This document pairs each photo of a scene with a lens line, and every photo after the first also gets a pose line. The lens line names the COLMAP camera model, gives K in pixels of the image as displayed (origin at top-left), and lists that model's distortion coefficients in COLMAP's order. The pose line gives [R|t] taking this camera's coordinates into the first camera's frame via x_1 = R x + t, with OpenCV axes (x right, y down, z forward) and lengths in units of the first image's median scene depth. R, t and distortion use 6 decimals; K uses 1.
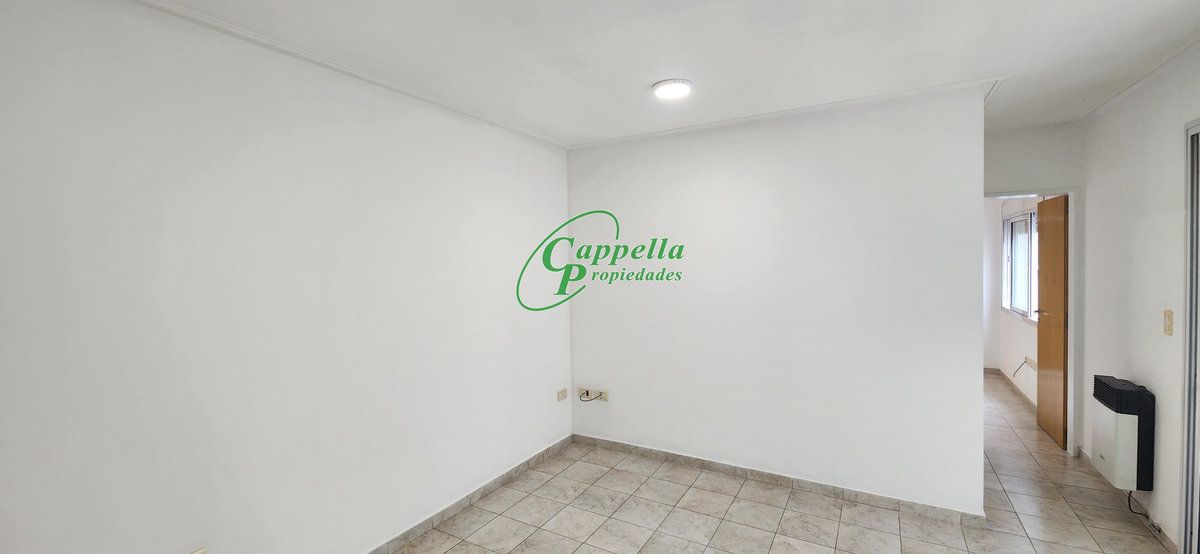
lens RADIAL K [[487.2, 0, 596.1], [0, 487.2, 266.6], [0, 0, 1]] dist [0.011055, -0.007347]
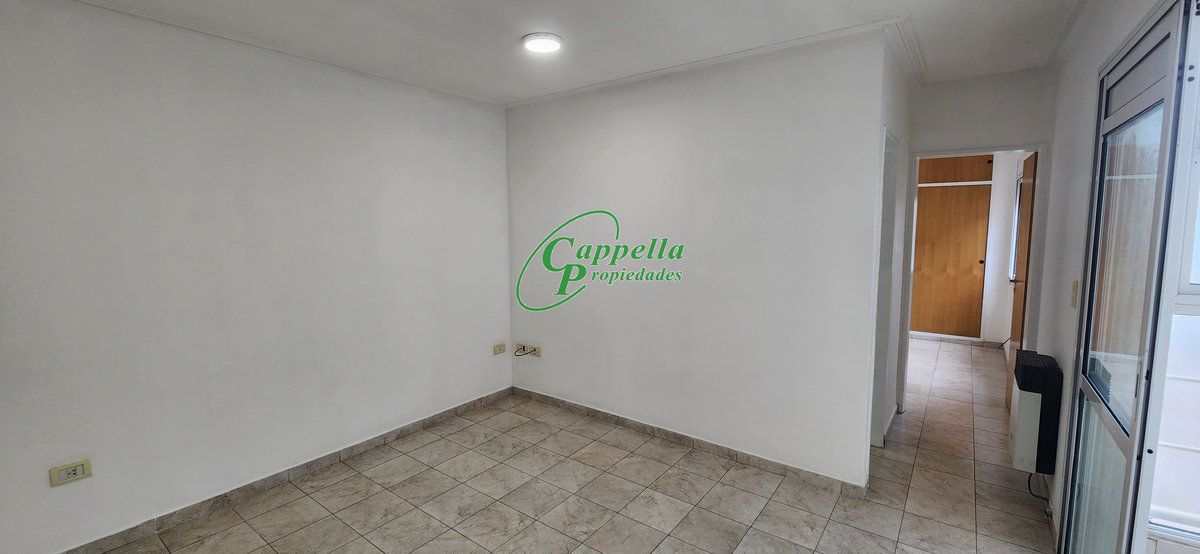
lens RADIAL K [[487.2, 0, 596.1], [0, 487.2, 266.6], [0, 0, 1]] dist [0.011055, -0.007347]
pose [[0.993033, 0.020813, -0.115982, 0.311696], [-0.011622, 0.996778, 0.079363, 0.001954], [0.117260, -0.077462, 0.990076, 0.006394]]
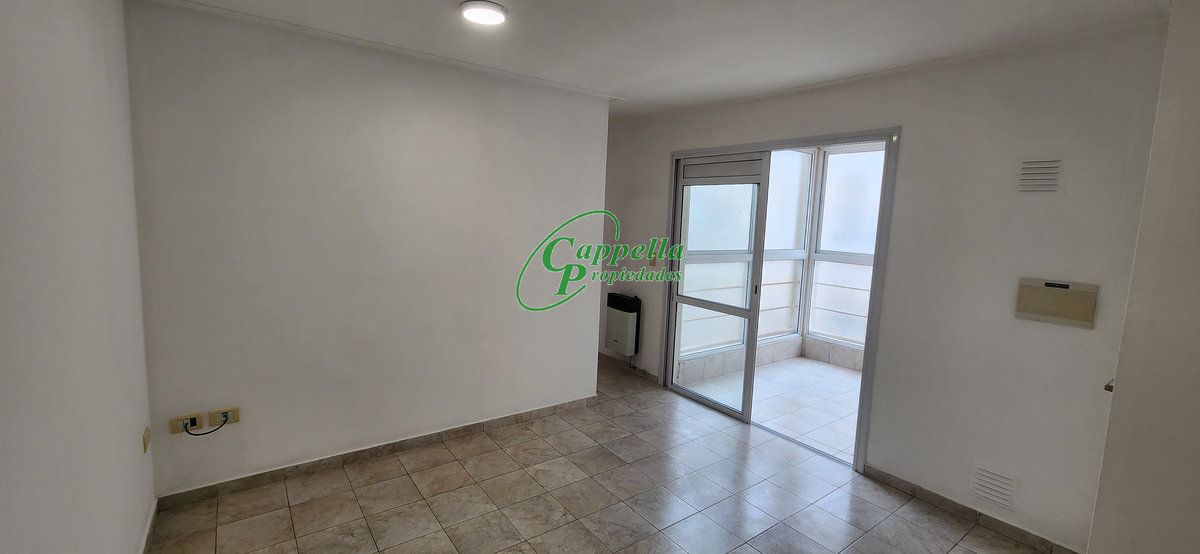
lens RADIAL K [[487.2, 0, 596.1], [0, 487.2, 266.6], [0, 0, 1]] dist [0.011055, -0.007347]
pose [[0.395887, -0.065307, 0.915974, -0.457808], [-0.030462, 0.995985, 0.084177, -0.004114], [-0.917794, -0.061227, 0.392308, 0.374568]]
